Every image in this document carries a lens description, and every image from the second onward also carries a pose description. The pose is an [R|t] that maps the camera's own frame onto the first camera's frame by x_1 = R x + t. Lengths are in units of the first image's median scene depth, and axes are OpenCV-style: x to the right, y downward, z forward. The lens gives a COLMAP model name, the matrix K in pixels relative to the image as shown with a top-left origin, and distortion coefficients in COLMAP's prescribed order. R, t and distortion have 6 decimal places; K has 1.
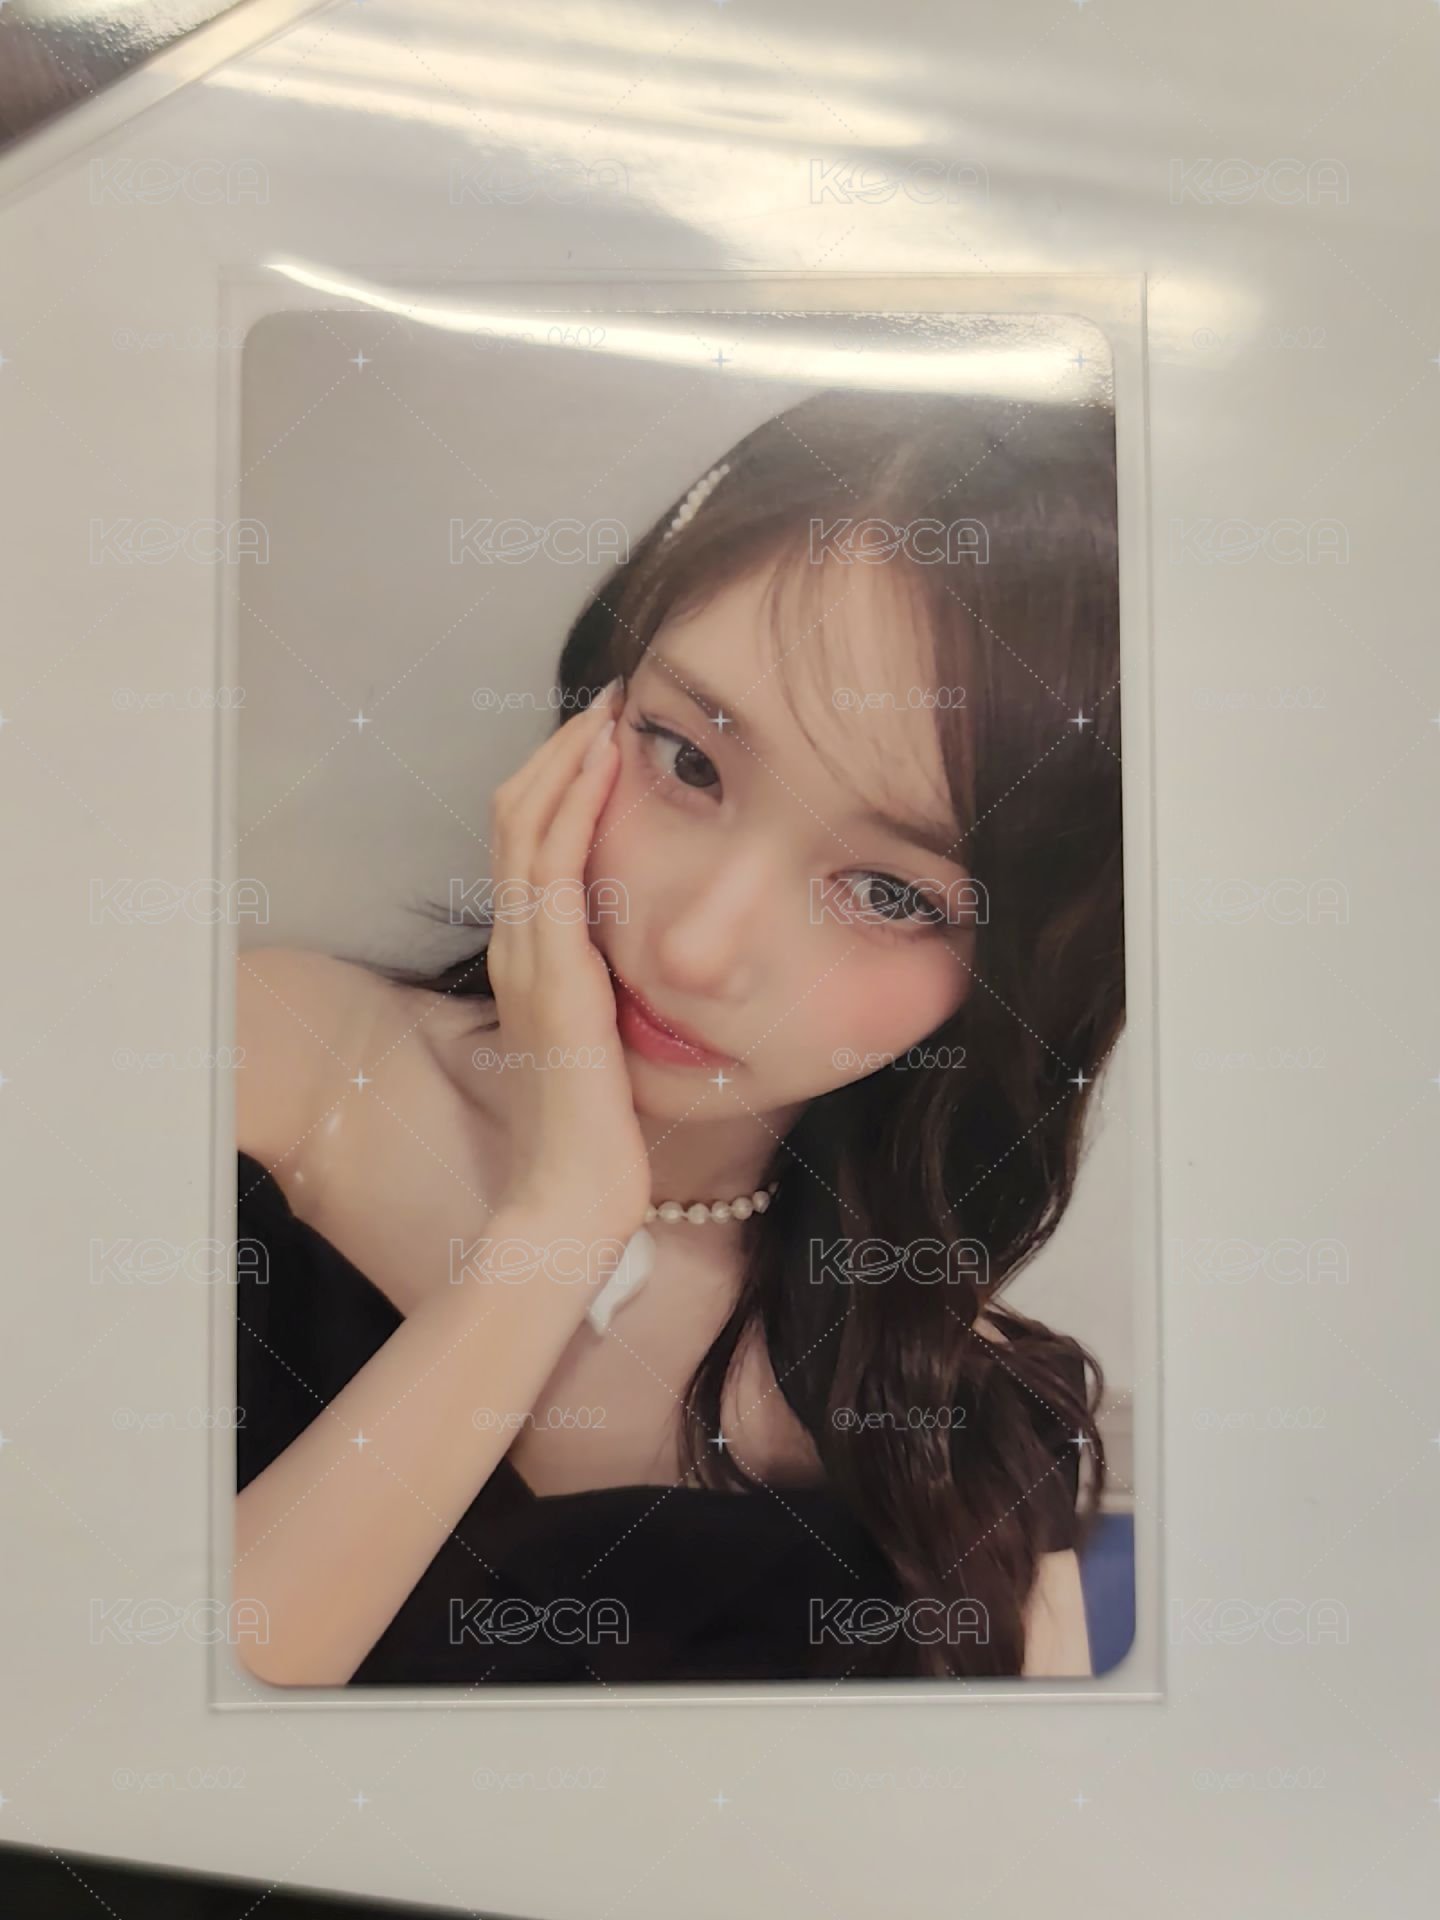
lens RADIAL K [[1930.0, 0, 720.0], [0, 1930.0, 960.0], [0, 0, 1]] dist [0.000265, -0.000006]
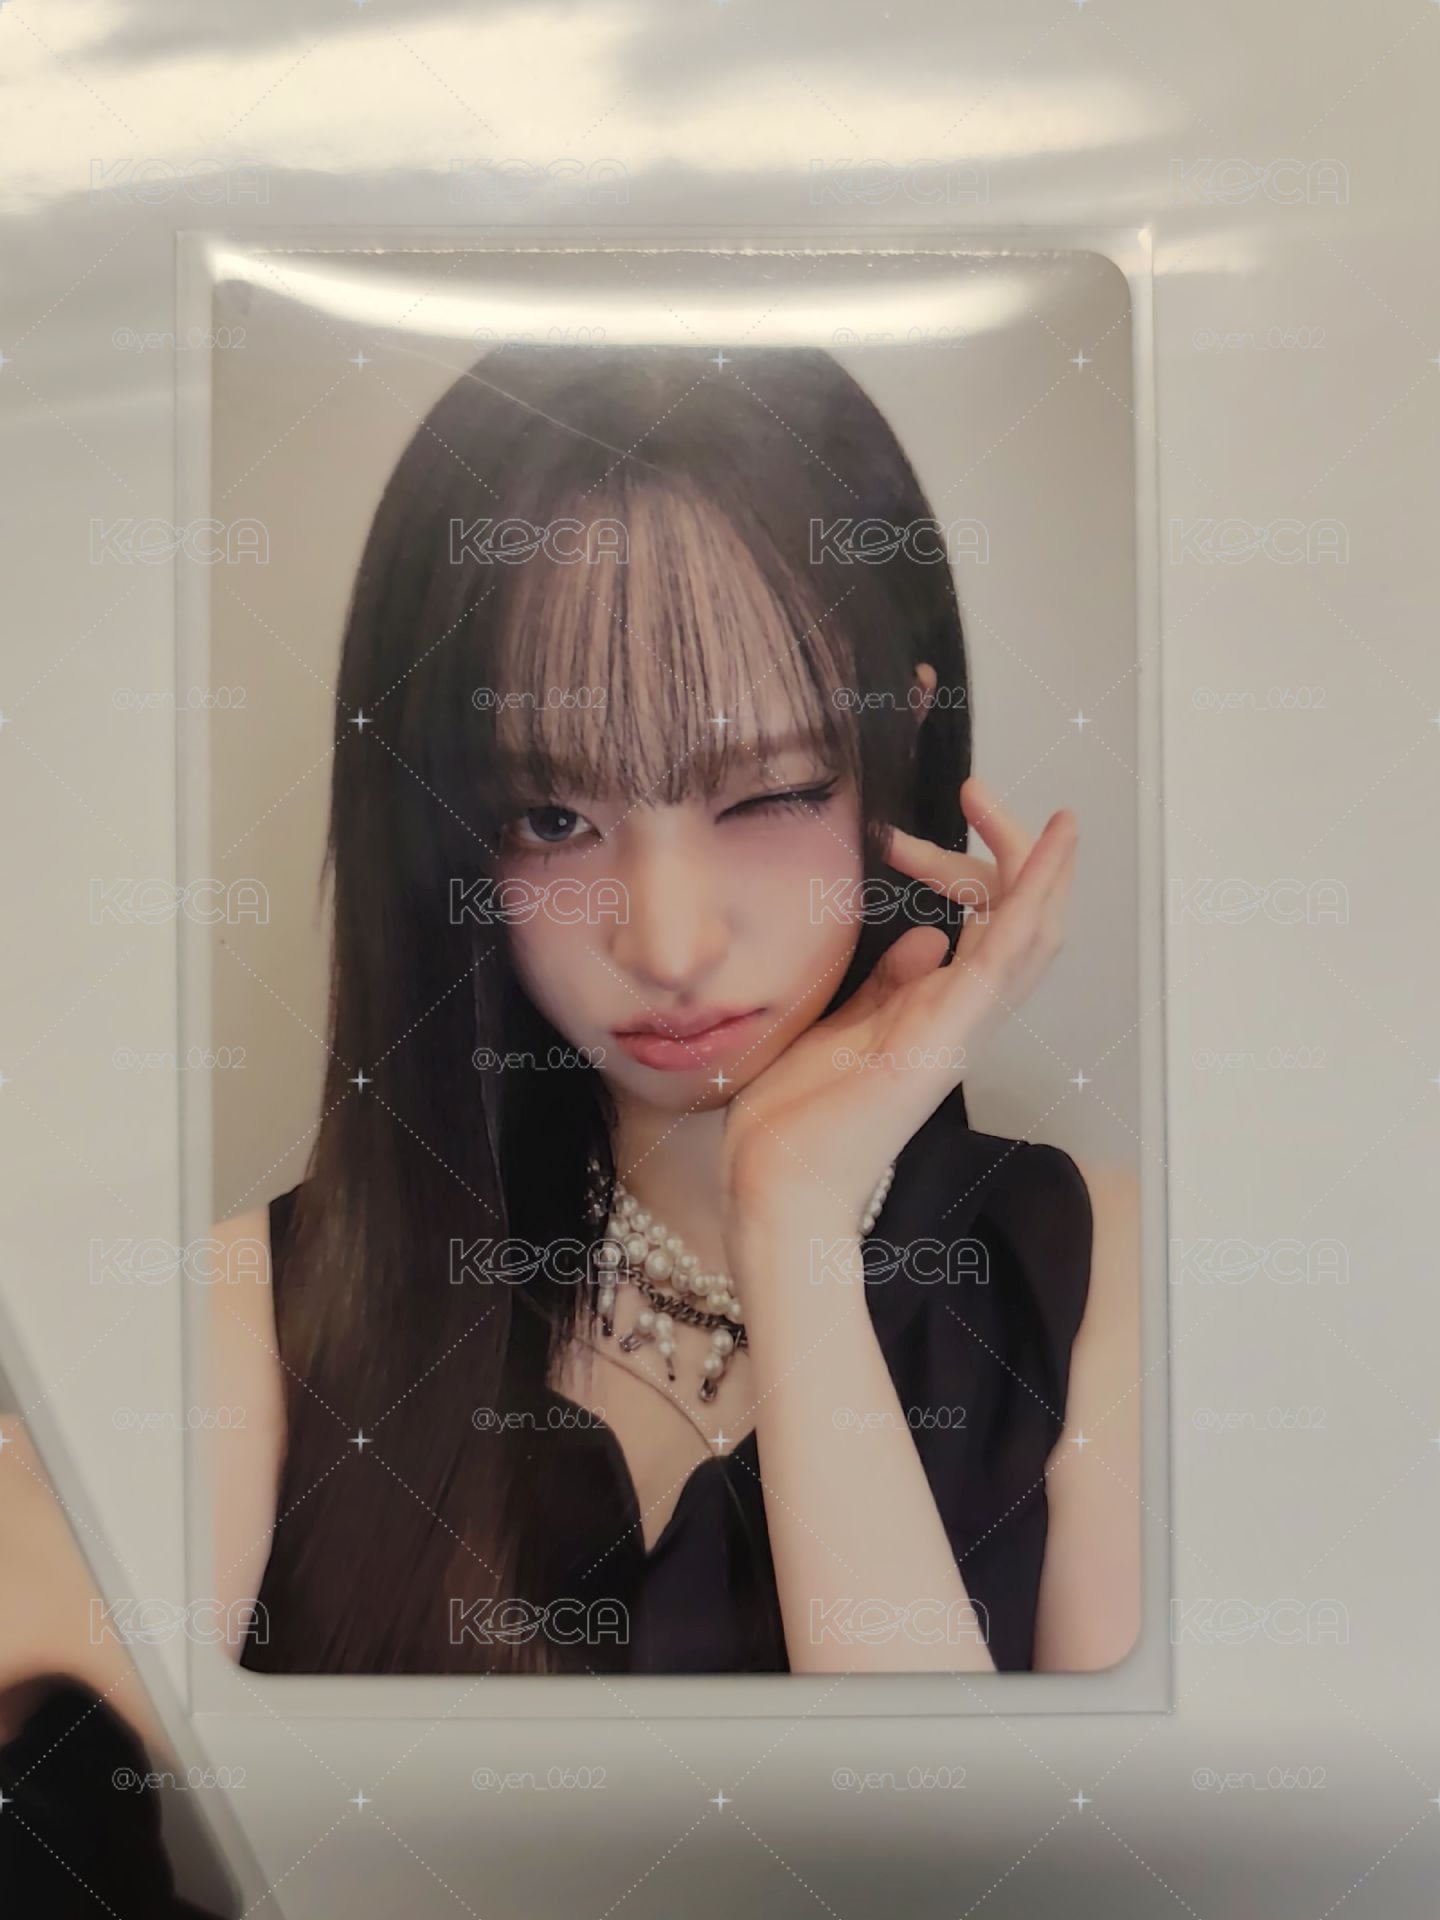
lens RADIAL K [[1930.6, 0, 720.0], [0, 1930.6, 960.0], [0, 0, 1]] dist [0.001357, -0.000063]
pose [[1.000000, 0.000053, 0.000080, -0.000096], [-0.000053, 0.999999, -0.001207, 0.187852], [-0.000080, 0.001207, 0.999999, -0.000324]]
